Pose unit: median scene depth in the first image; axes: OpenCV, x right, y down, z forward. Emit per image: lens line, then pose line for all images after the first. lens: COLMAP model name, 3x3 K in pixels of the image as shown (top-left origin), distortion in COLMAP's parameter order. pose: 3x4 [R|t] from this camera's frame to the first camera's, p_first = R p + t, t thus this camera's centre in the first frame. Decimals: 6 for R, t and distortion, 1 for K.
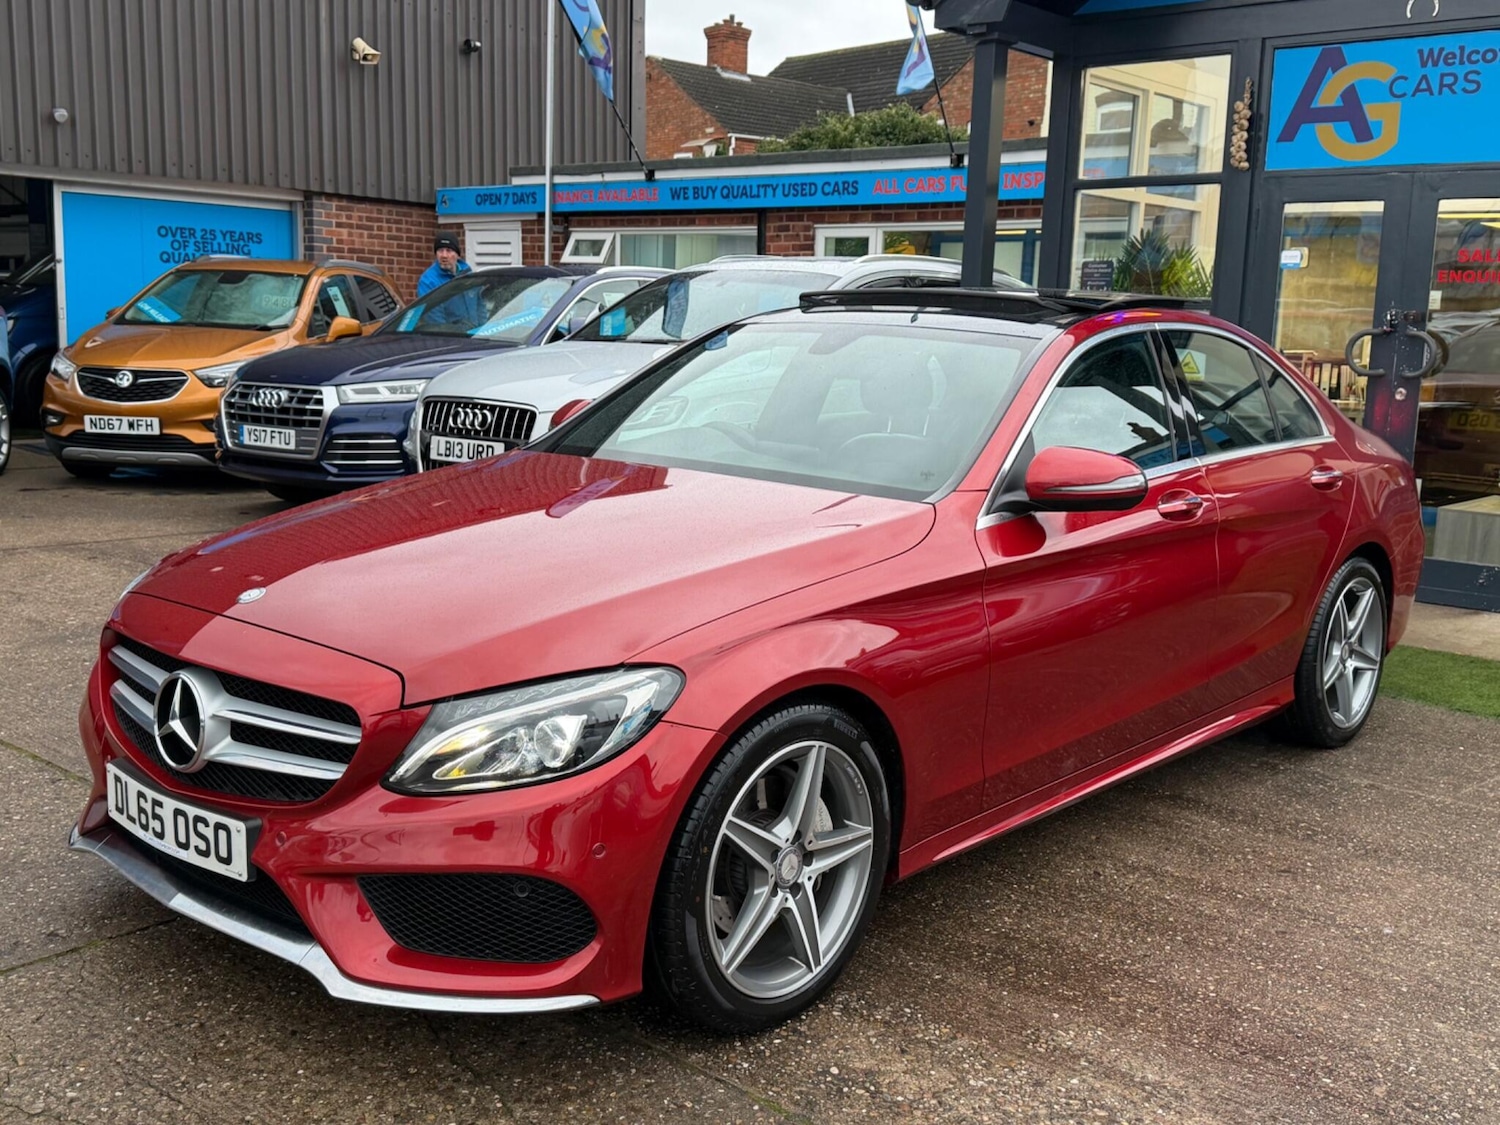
lens RADIAL K [[1494.2, 0, 764.9], [0, 1494.2, 566.3], [0, 0, 1]] dist [0.085468, -0.160960]
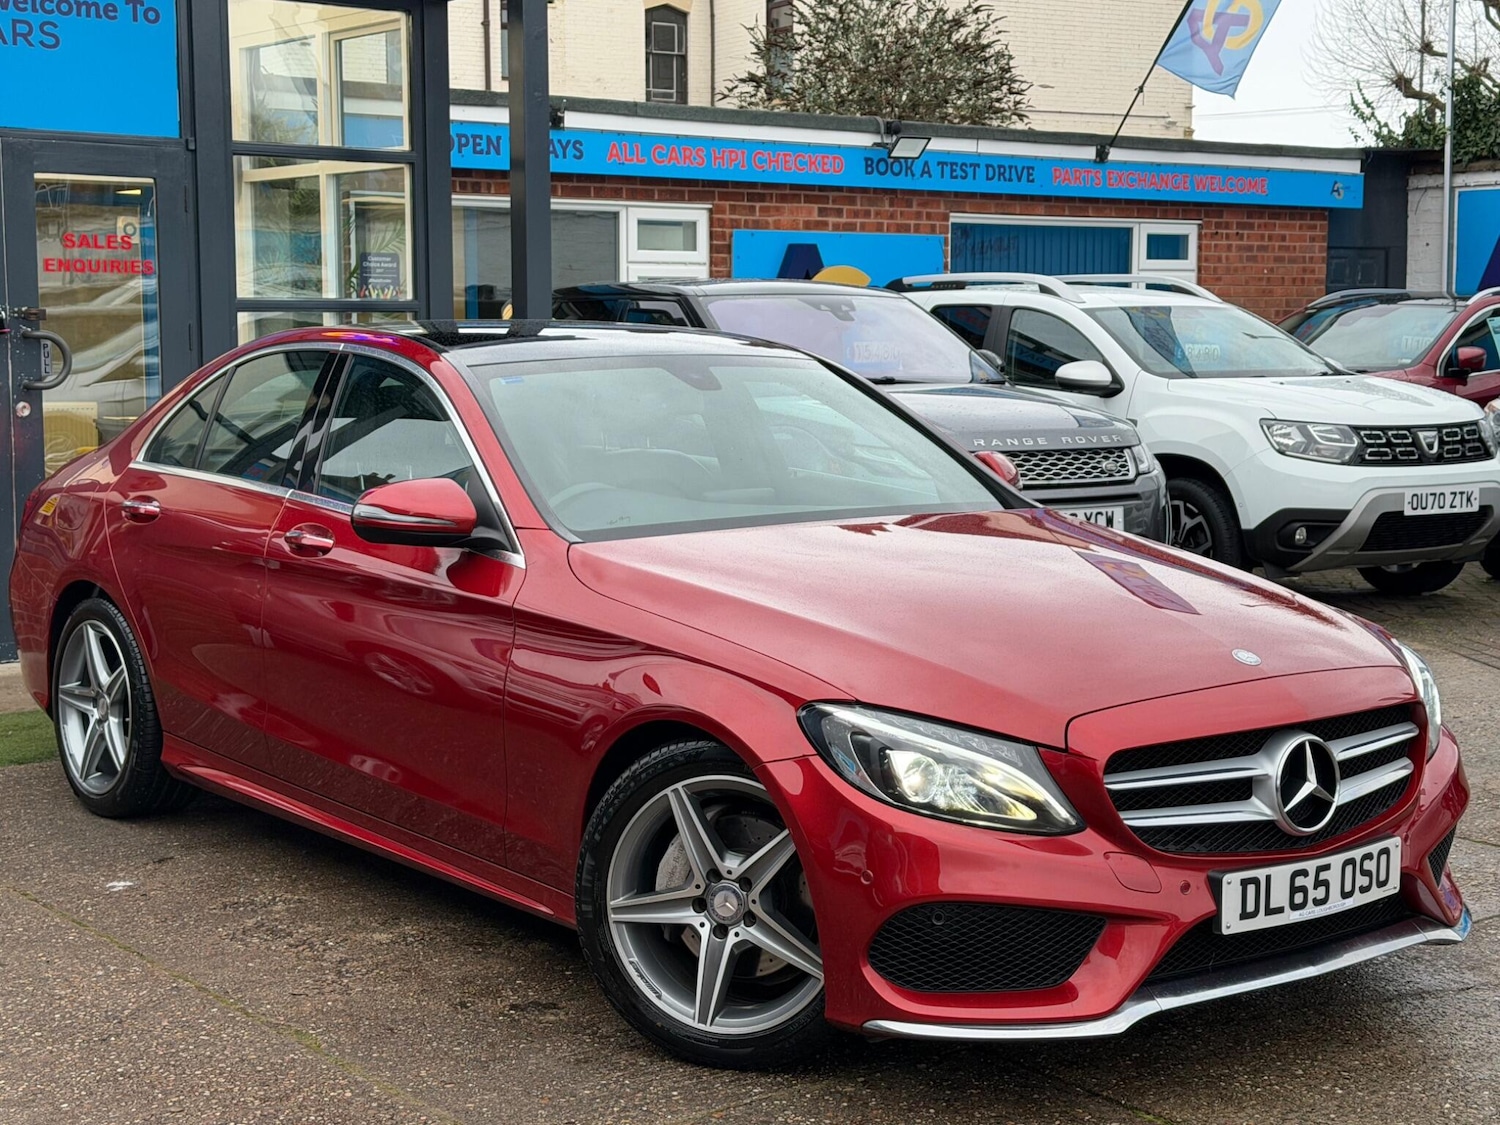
lens RADIAL K [[2307.9, 0, 753.7], [0, 2307.9, 559.5], [0, 0, 1]] dist [0.038738, 0.061852]
pose [[0.185621, -0.129933, 0.973993, -1.130637], [0.164294, 0.981369, 0.099607, -0.149307], [-0.968789, 0.141532, 0.203510, 0.602097]]
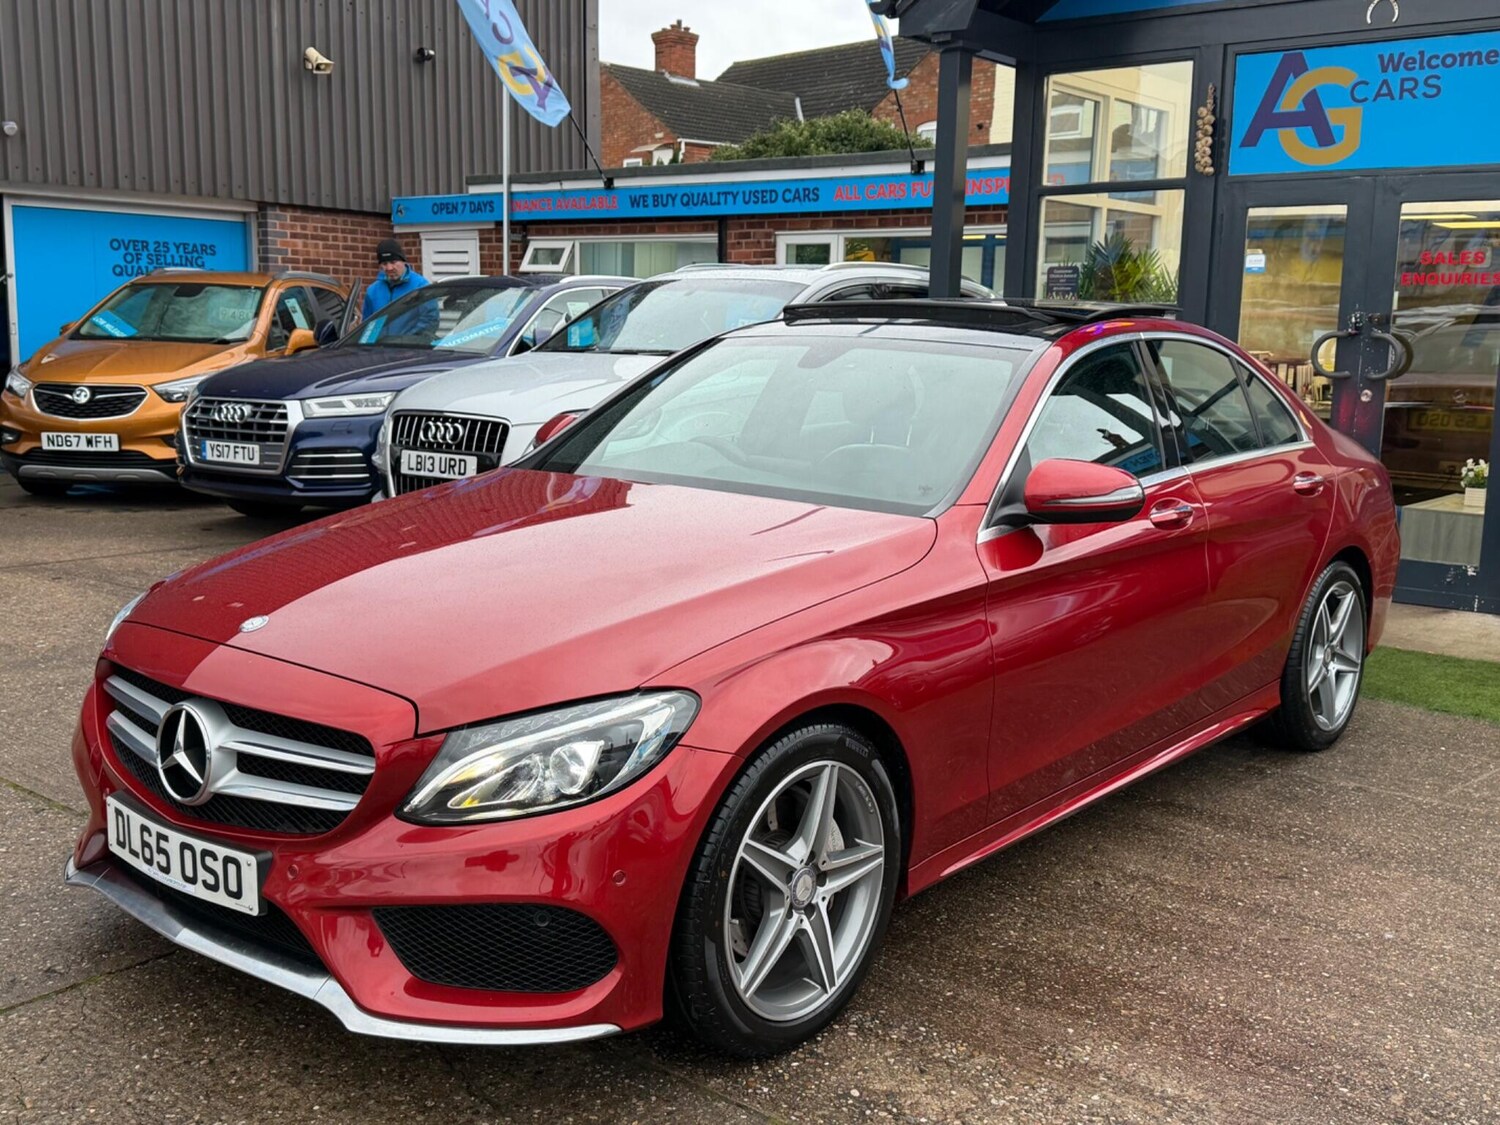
lens RADIAL K [[1494.1, 0, 757.9], [0, 1494.1, 565.1], [0, 0, 1]] dist [0.087509, -0.169611]
pose [[0.999525, -0.015588, 0.026576, -0.022393], [0.015671, 0.999873, -0.002933, -0.006642], [-0.026527, 0.003348, 0.999642, 0.003505]]
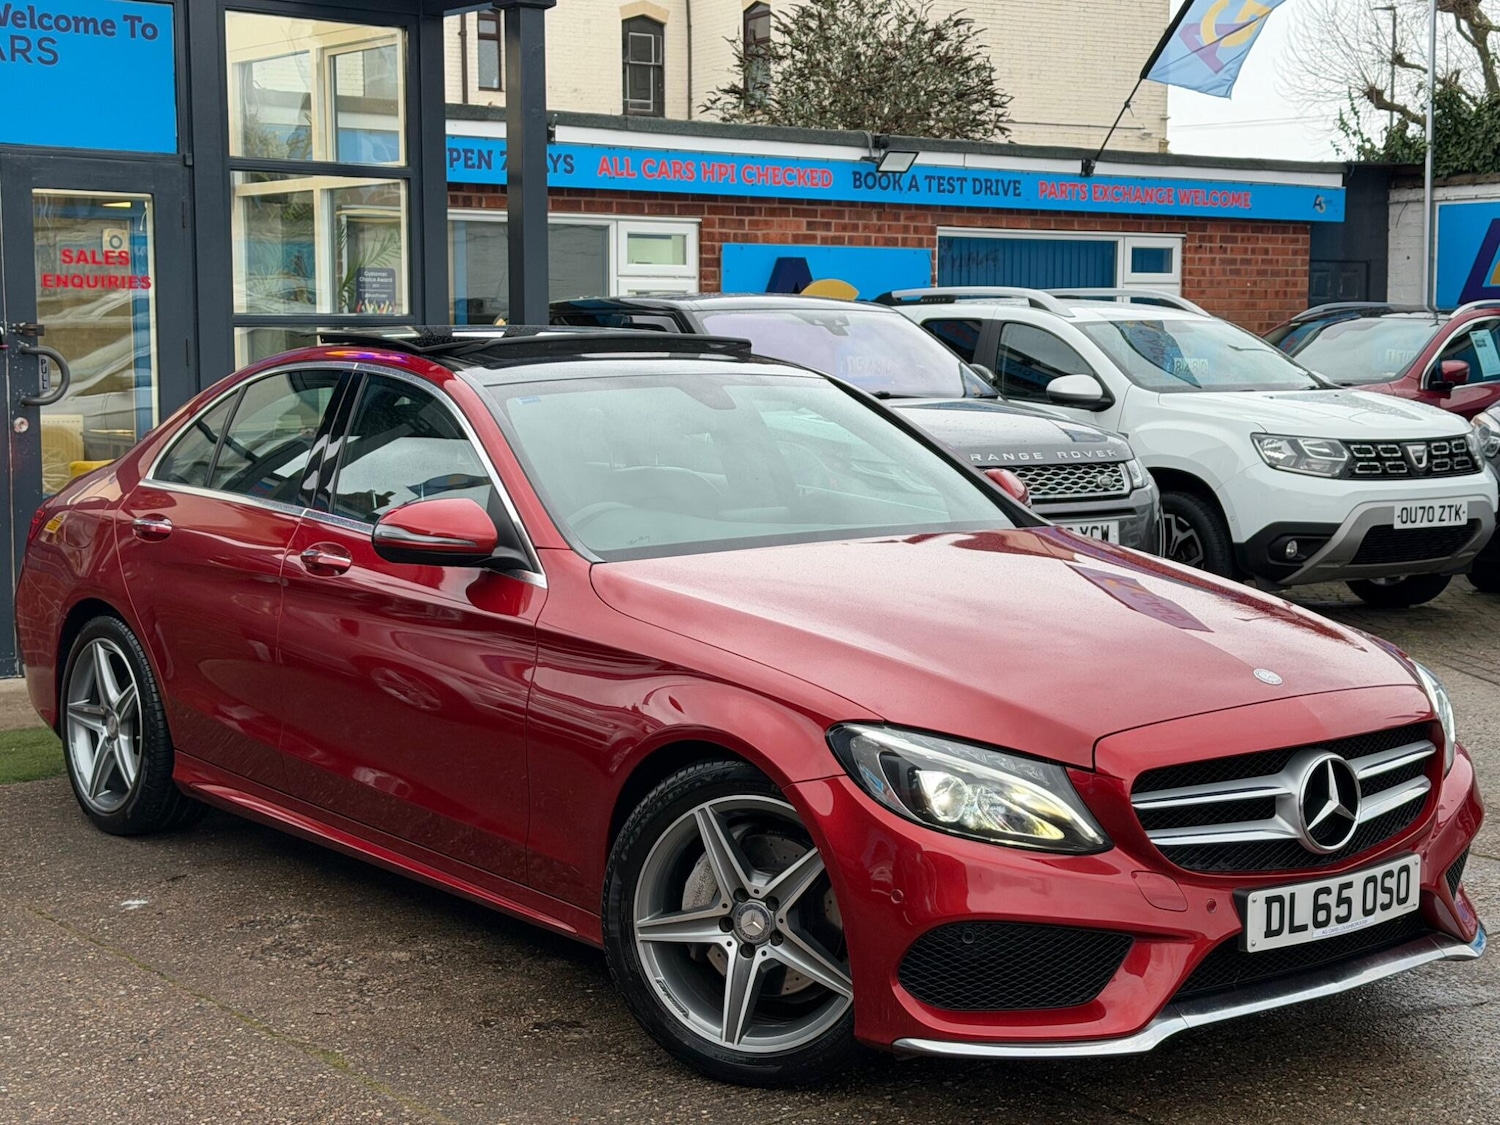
lens RADIAL K [[2307.9, 0, 753.7], [0, 2307.9, 559.5], [0, 0, 1]] dist [0.038738, 0.061852]
pose [[0.174185, -0.126159, 0.976598, -1.139815], [0.164163, 0.981600, 0.097526, -0.157855], [-0.970933, 0.143334, 0.191691, 0.620545]]
